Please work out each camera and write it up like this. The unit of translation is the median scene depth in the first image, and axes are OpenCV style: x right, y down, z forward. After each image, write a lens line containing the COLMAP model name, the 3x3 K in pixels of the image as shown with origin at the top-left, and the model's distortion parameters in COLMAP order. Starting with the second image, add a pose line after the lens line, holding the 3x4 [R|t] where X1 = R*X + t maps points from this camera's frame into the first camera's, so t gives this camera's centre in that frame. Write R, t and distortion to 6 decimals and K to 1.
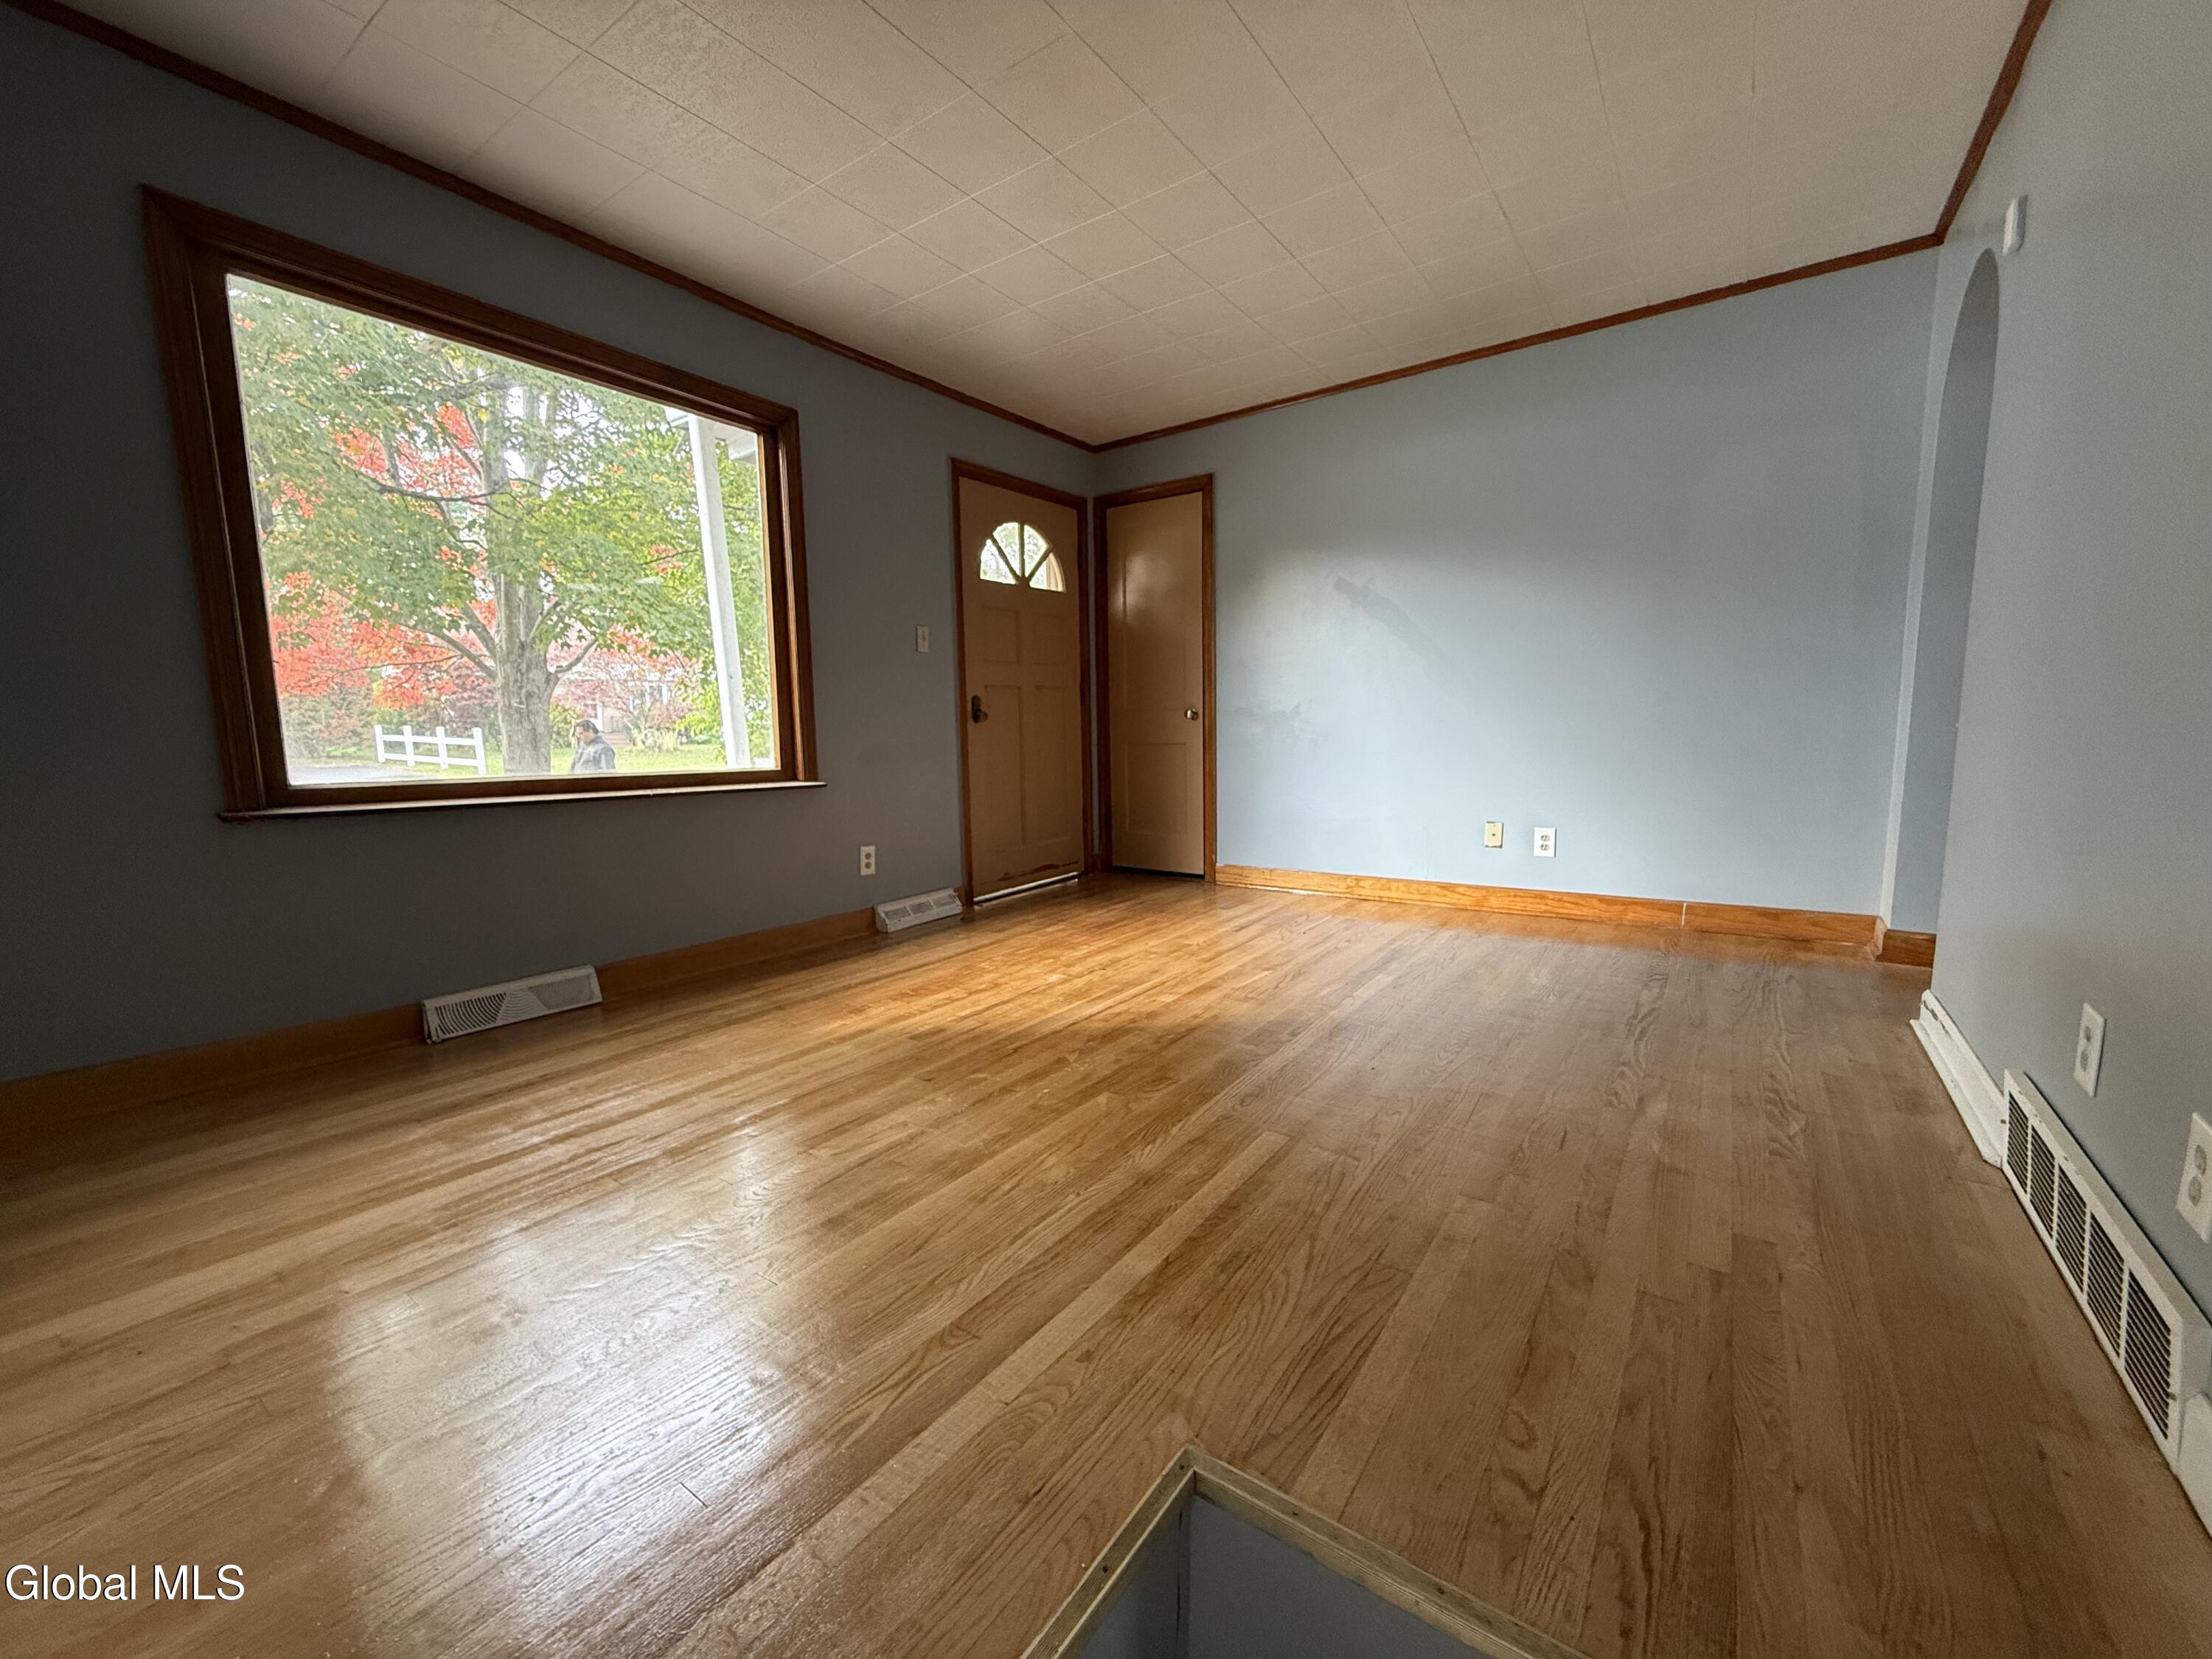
lens RADIAL K [[867.6, 0, 1099.3], [0, 867.6, 827.2], [0, 0, 1]] dist [-0.001995, -0.000156]
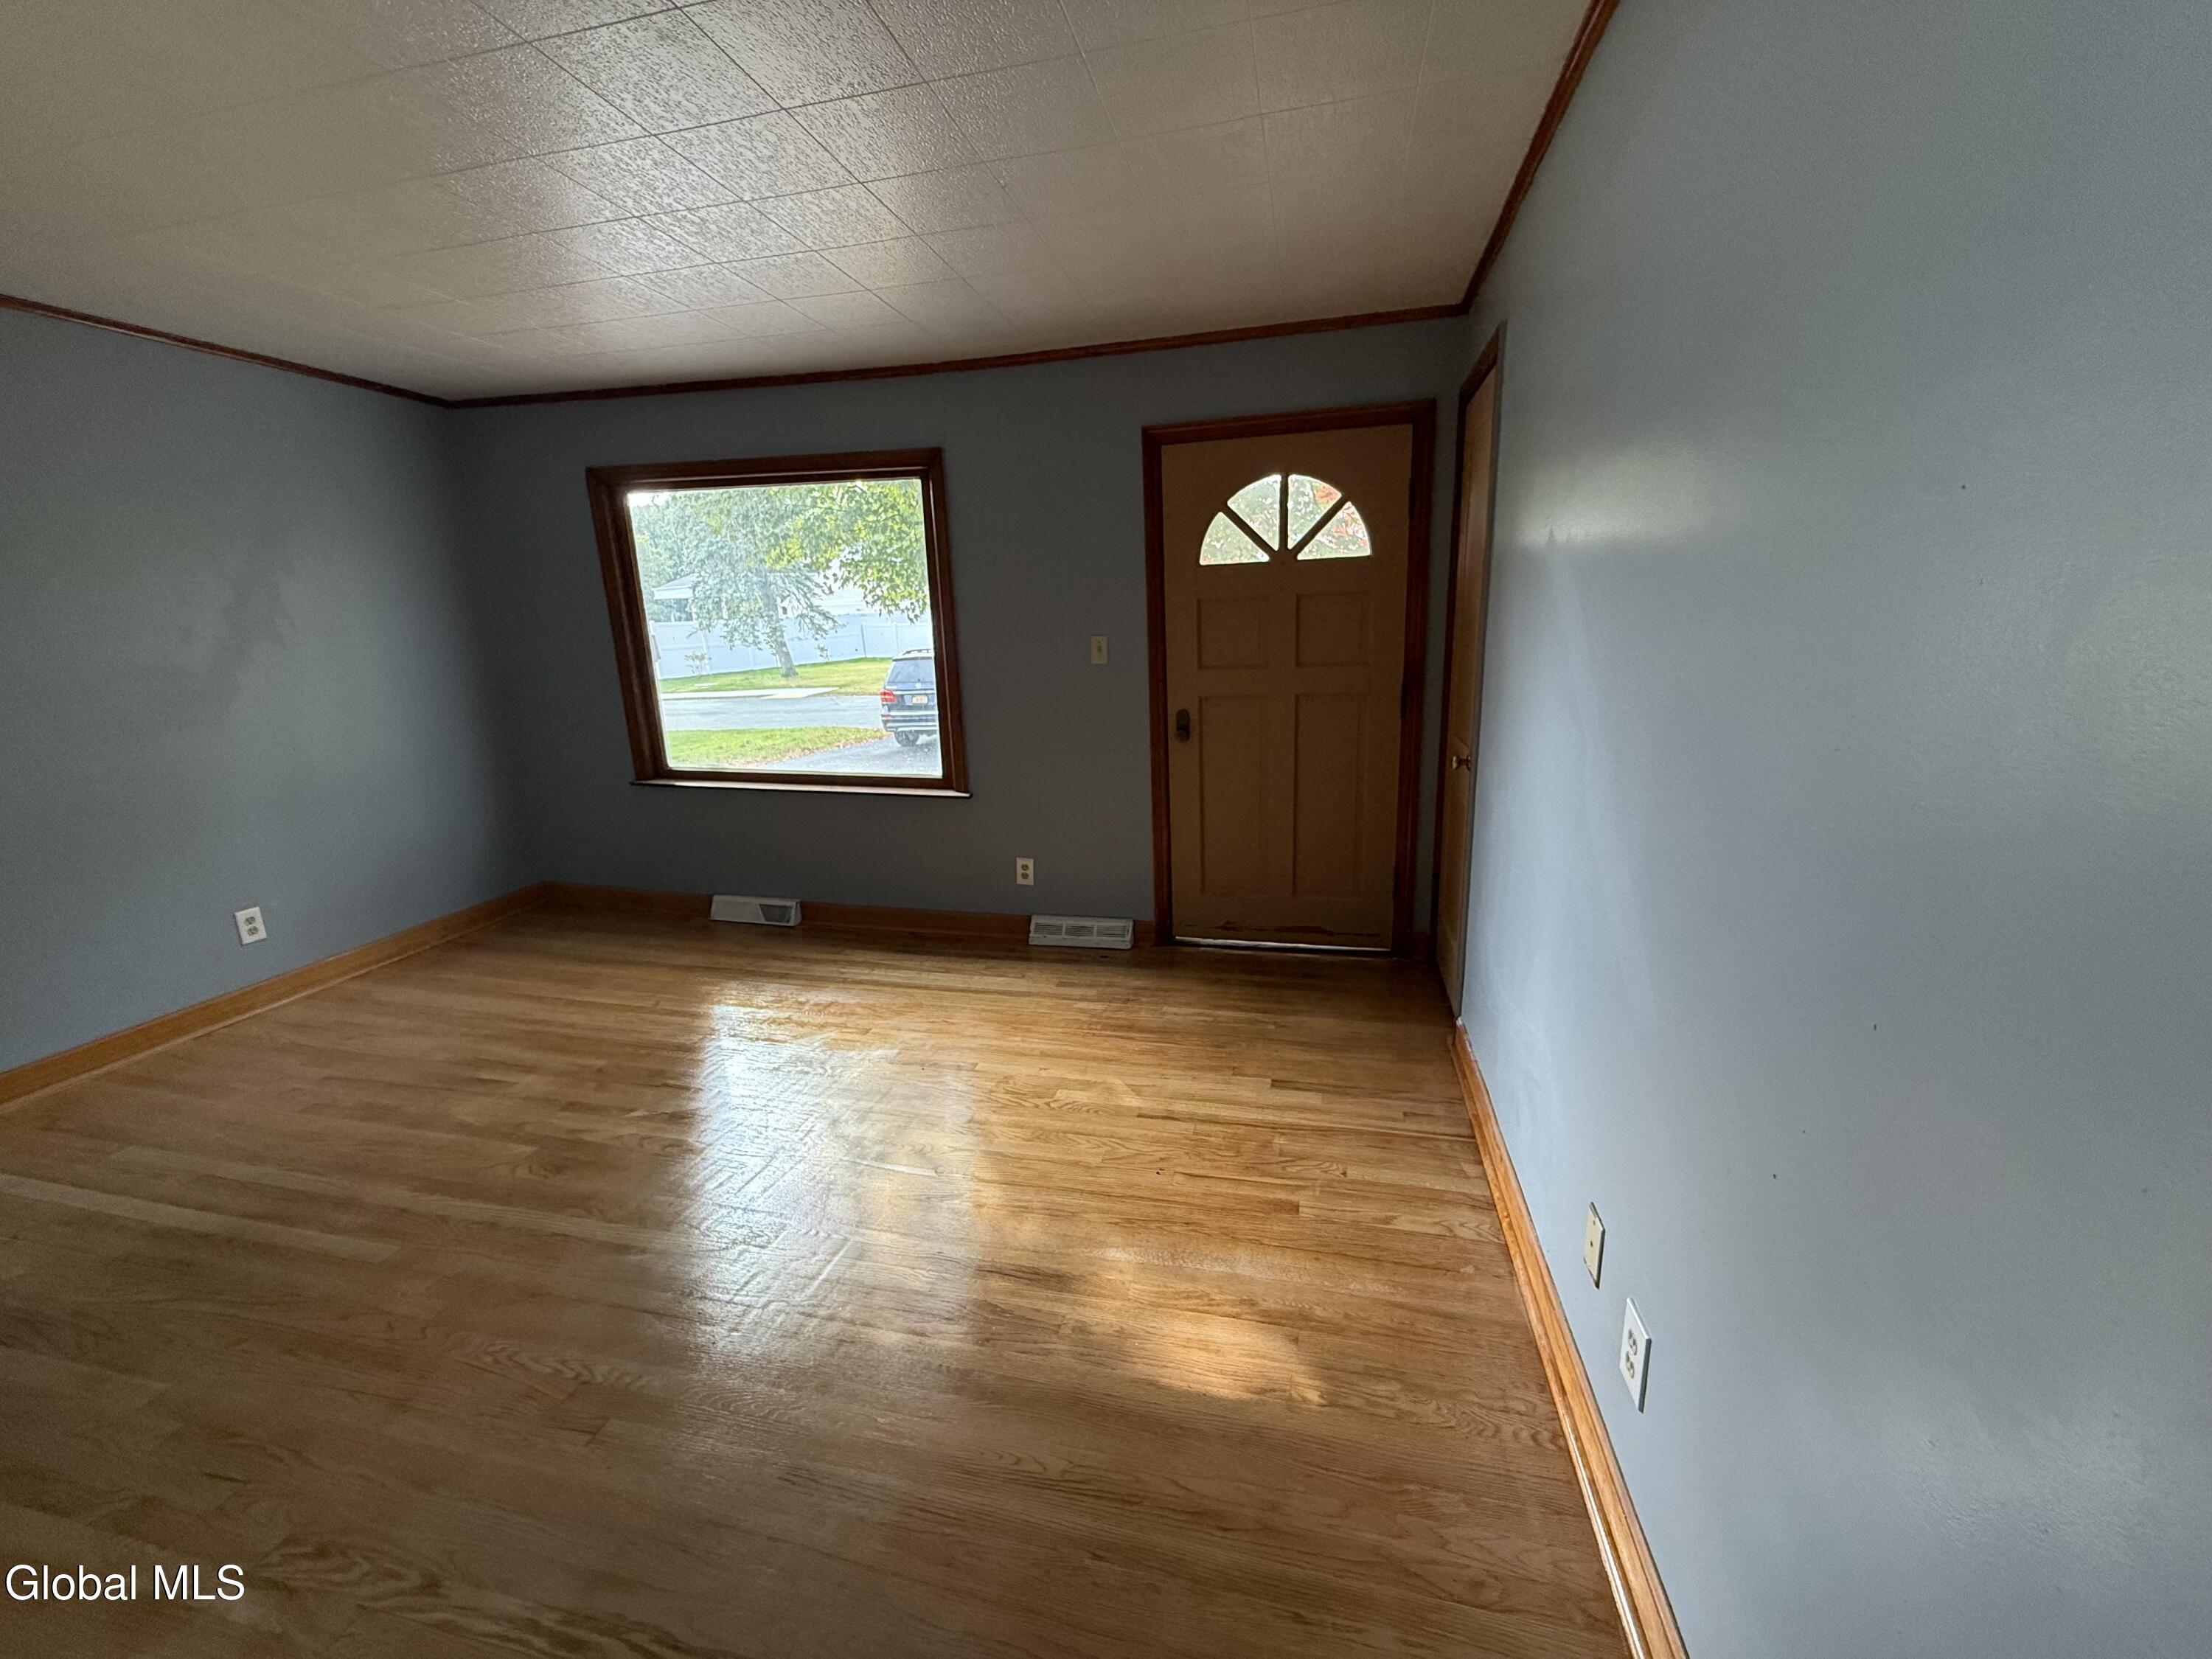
lens RADIAL K [[867.6, 0, 1099.3], [0, 867.6, 827.2], [0, 0, 1]] dist [-0.001995, -0.000156]
pose [[0.387327, 0.218195, -0.895751, 0.675875], [-0.087698, 0.975905, 0.199799, -0.225448], [0.917762, 0.001168, 0.397129, 0.661705]]
